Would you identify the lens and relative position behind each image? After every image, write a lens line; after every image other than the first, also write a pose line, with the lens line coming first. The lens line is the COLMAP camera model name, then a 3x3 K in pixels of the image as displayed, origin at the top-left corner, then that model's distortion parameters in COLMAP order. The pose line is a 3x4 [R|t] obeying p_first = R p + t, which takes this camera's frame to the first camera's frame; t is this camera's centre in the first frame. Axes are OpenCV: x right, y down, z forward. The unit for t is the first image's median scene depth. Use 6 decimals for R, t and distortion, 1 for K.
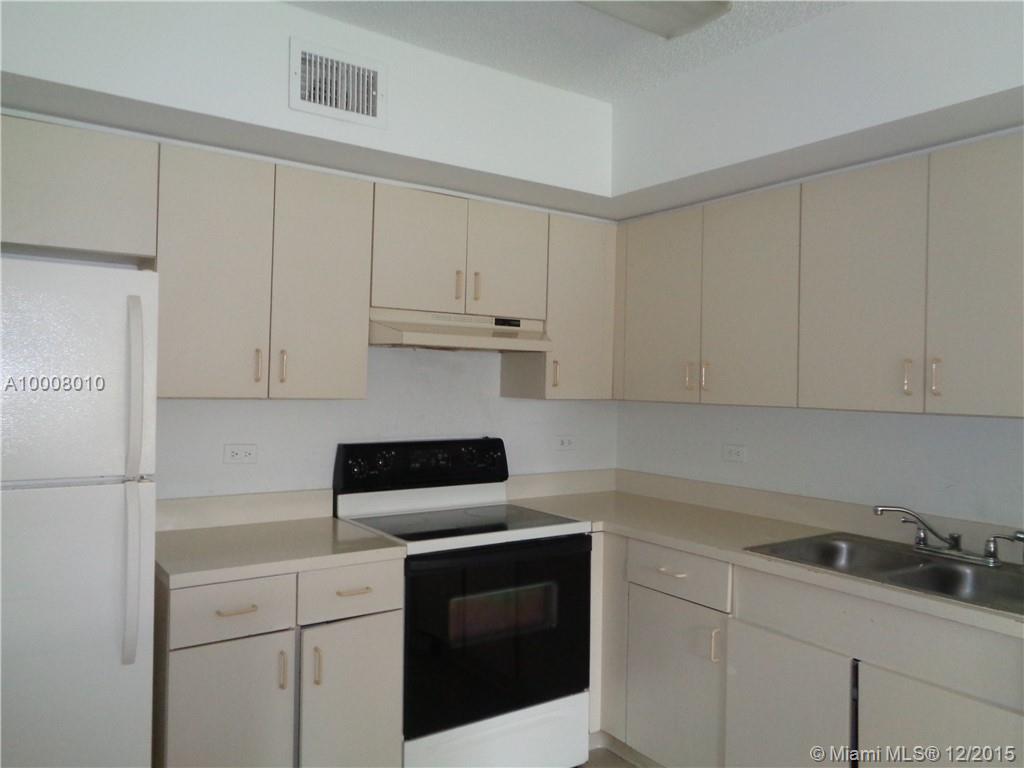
lens RADIAL K [[776.2, 0, 512.0], [0, 776.2, 384.0], [0, 0, 1]] dist [0.010146, 0.007035]
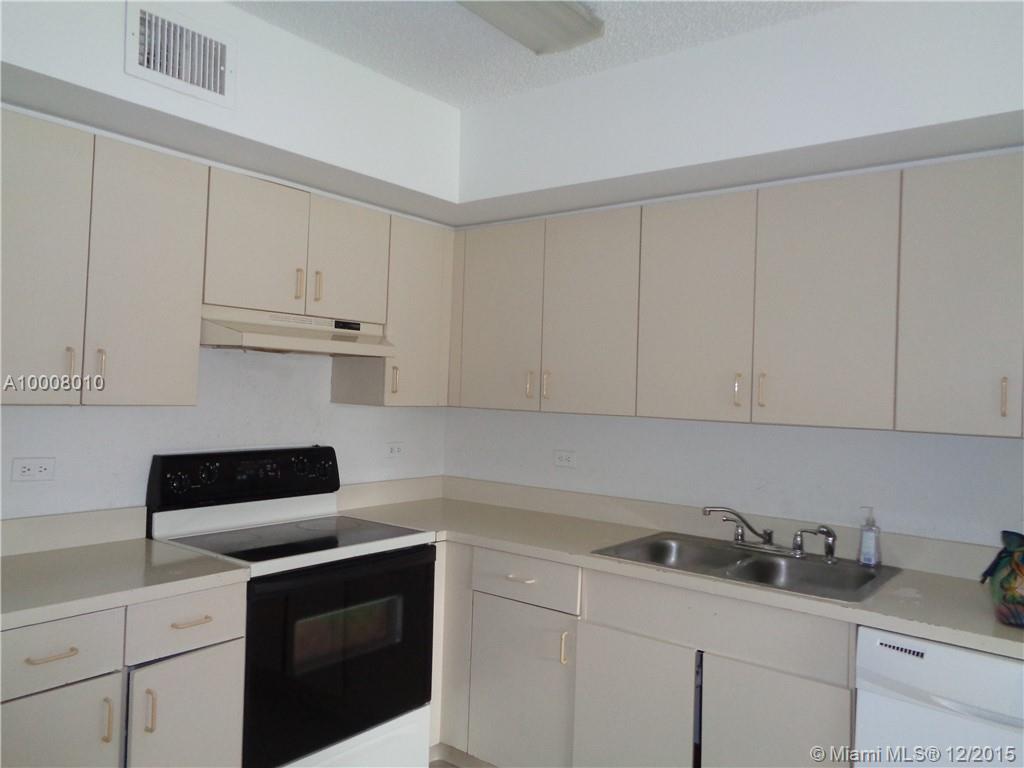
lens RADIAL K [[776.2, 0, 512.0], [0, 776.2, 384.0], [0, 0, 1]] dist [0.010146, 0.007035]
pose [[0.957688, 0.013752, 0.287481, -0.097129], [-0.013107, 0.999905, -0.004167, -0.006969], [-0.287511, 0.000223, 0.957777, 0.032098]]
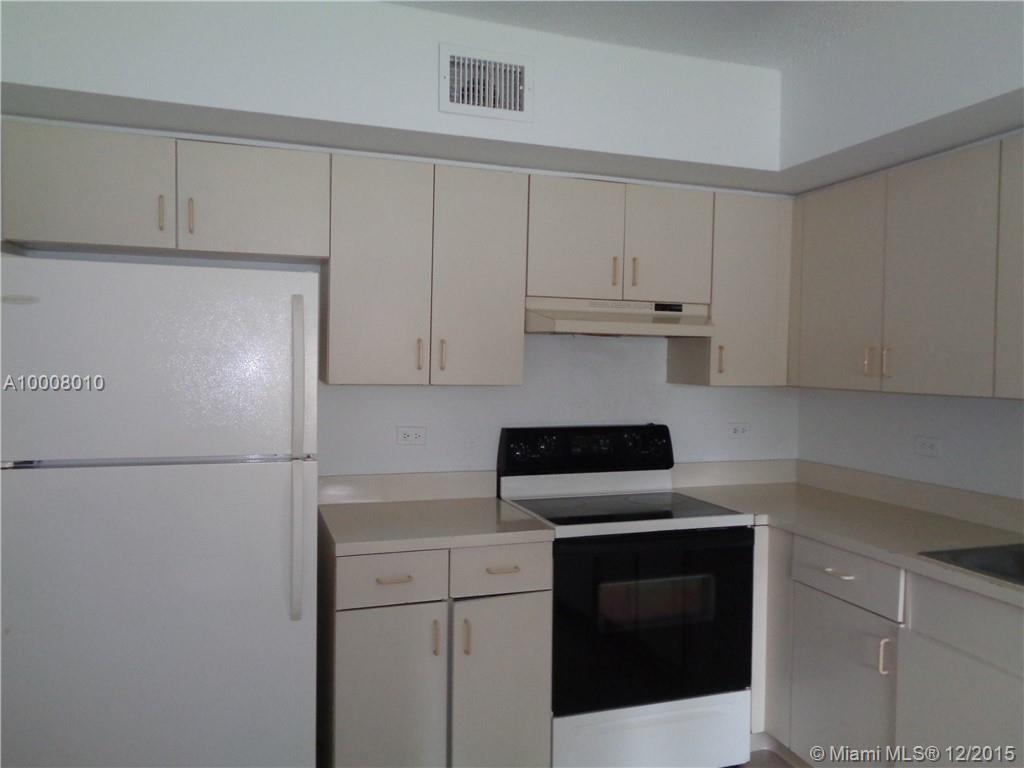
lens RADIAL K [[776.2, 0, 512.0], [0, 776.2, 384.0], [0, 0, 1]] dist [0.010146, 0.007035]
pose [[0.962389, 0.004059, -0.271644, 0.080219], [0.002474, 0.999716, 0.023704, -0.007343], [0.271663, -0.023485, 0.962106, 0.002026]]
